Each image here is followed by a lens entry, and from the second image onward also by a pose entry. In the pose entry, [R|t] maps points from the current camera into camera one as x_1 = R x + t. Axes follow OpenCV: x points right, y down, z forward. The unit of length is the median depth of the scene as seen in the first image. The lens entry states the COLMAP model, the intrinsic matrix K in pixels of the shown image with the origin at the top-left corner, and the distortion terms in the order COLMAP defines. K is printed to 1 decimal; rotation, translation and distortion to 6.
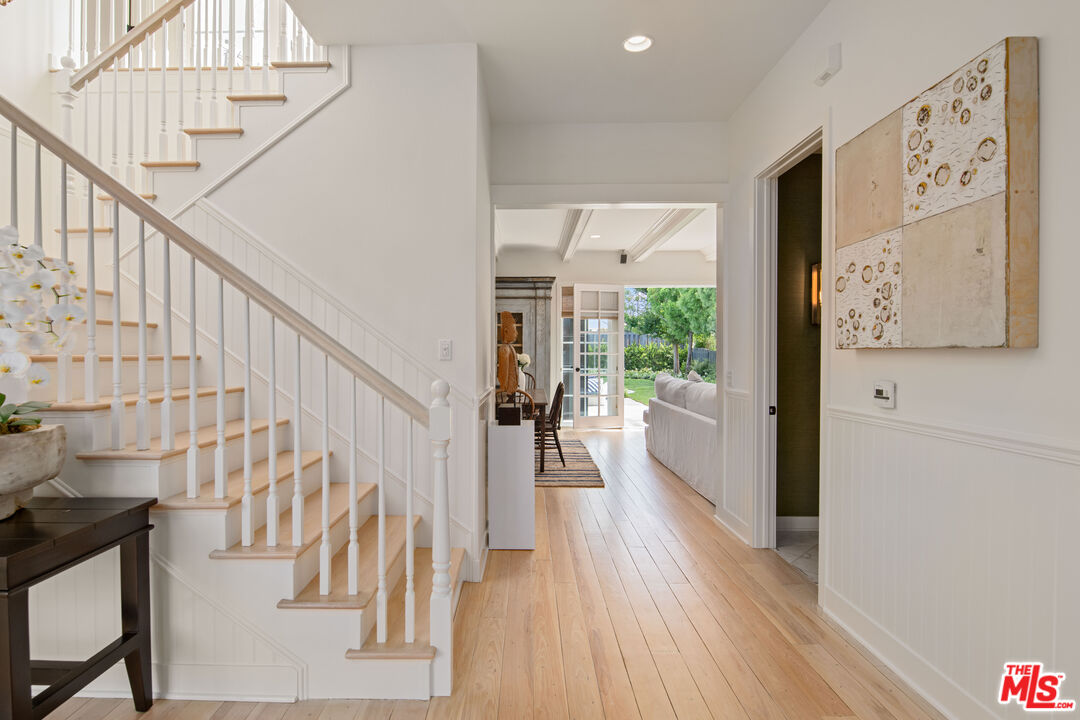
lens RADIAL K [[549.8, 0, 540.5], [0, 549.8, 341.1], [0, 0, 1]] dist [-0.002598, -0.000992]
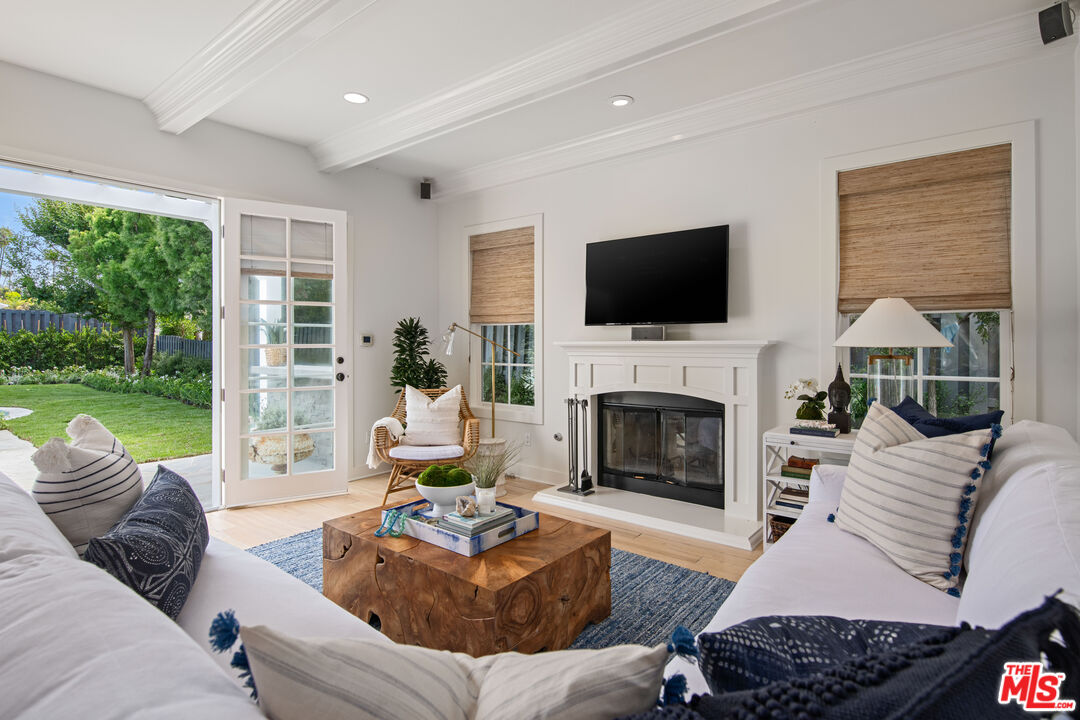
lens RADIAL K [[549.8, 0, 540.5], [0, 549.8, 341.1], [0, 0, 1]] dist [-0.002598, -0.000992]
pose [[0.646608, -0.002190, 0.762819, 0.060522], [-0.013991, 0.999794, 0.014729, 0.002821], [-0.762694, -0.020196, 0.646444, 0.178093]]
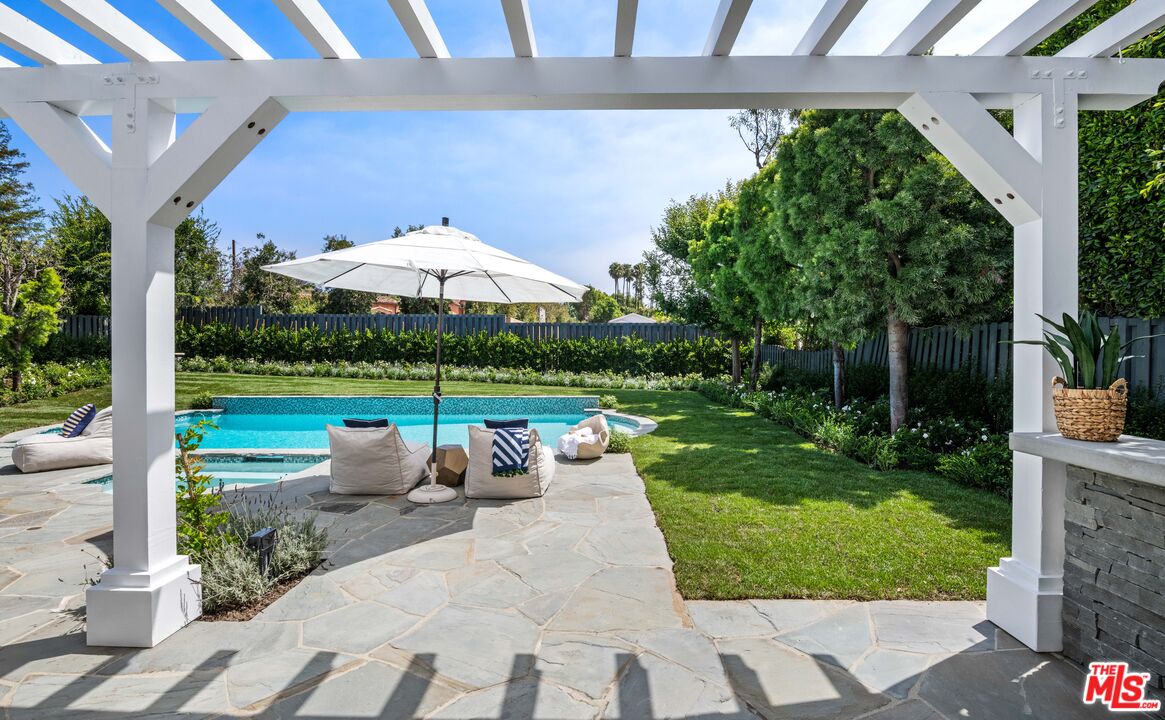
lens RADIAL K [[547.2, 0, 582.5], [0, 547.2, 360.0], [0, 0, 1]] dist [-0.001808, -0.000050]
pose [[0.999077, -0.000837, -0.042942, 0.092135], [0.002690, 0.999067, 0.043109, 0.001698], [0.042866, -0.043185, 0.998147, 0.340321]]
